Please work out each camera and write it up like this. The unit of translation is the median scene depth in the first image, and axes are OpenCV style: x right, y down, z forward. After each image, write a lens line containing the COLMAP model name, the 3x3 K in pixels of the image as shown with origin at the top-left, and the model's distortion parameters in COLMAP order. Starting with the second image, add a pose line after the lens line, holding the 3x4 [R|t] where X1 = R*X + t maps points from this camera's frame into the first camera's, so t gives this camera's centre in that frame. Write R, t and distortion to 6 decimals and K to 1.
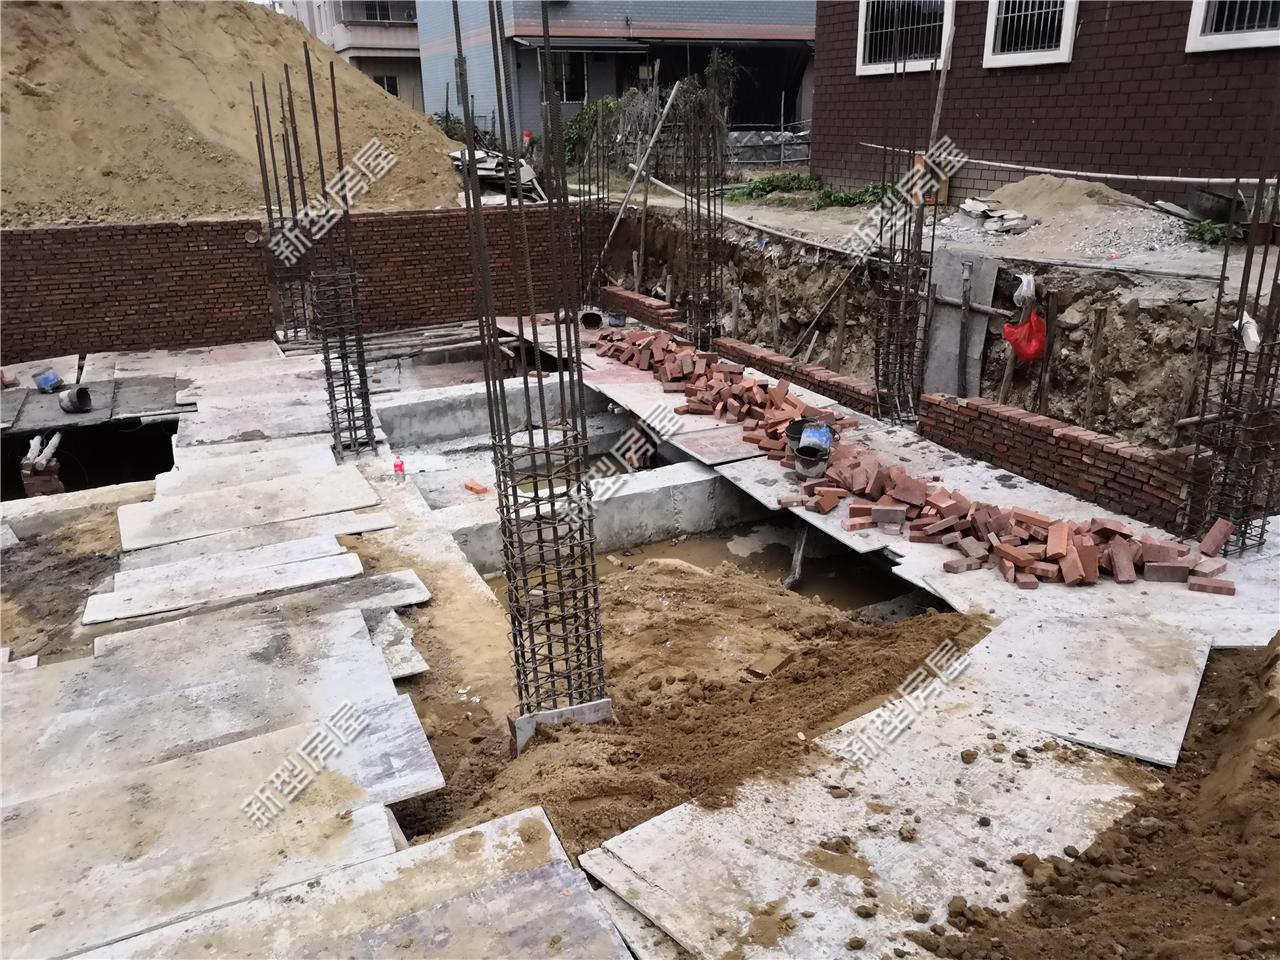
lens RADIAL K [[994.4, 0, 645.6], [0, 994.4, 480.4], [0, 0, 1]] dist [0.003006, 0.013379]
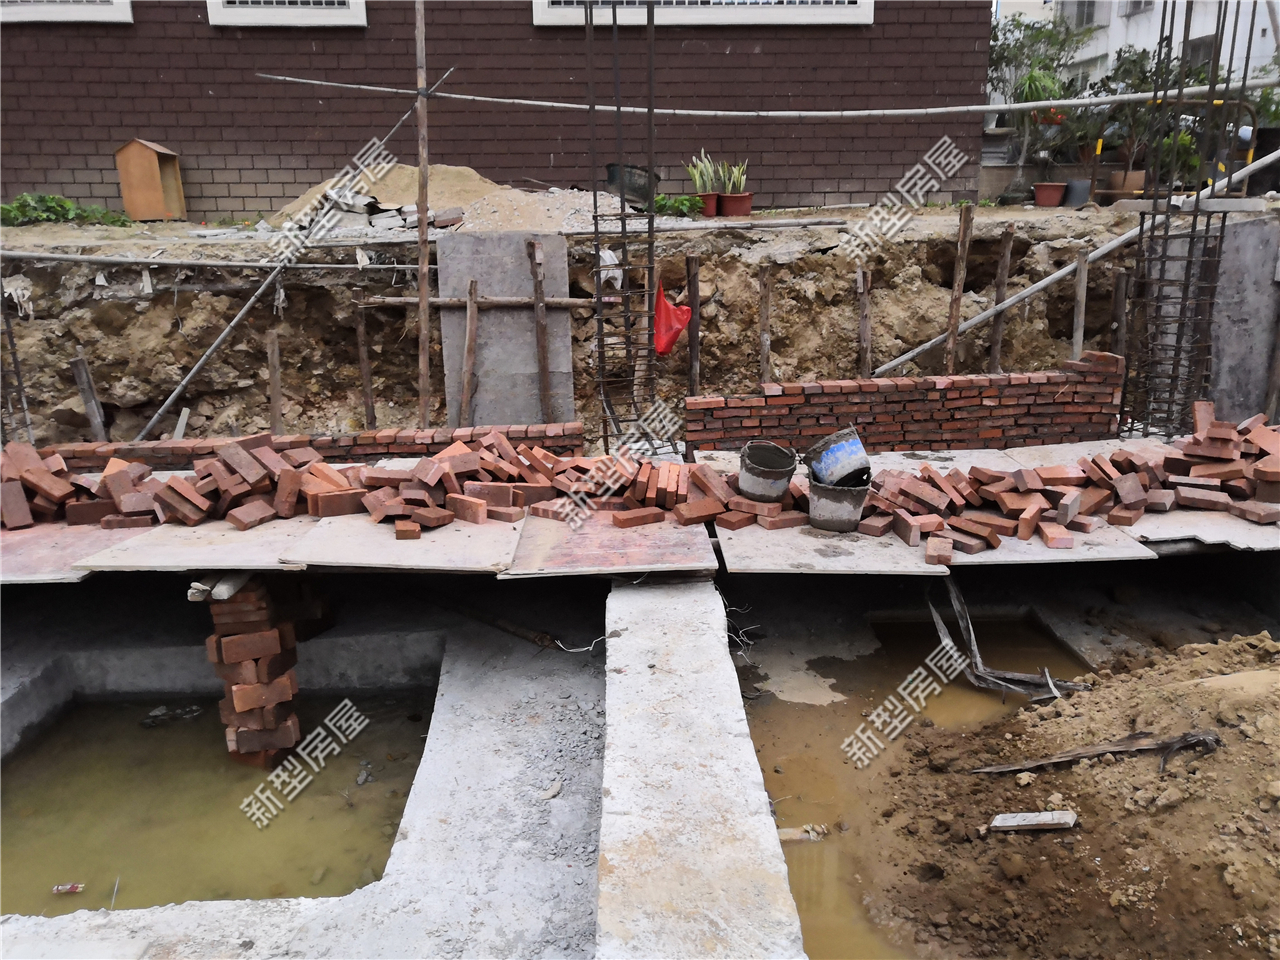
lens RADIAL K [[994.4, 0, 640.2], [0, 994.4, 480.5], [0, 0, 1]] dist [0.003006, 0.013379]
pose [[0.373604, -0.210344, 0.903424, -0.359485], [0.326279, 0.941509, 0.084281, -0.102889], [-0.868310, 0.263280, 0.420382, 0.753742]]
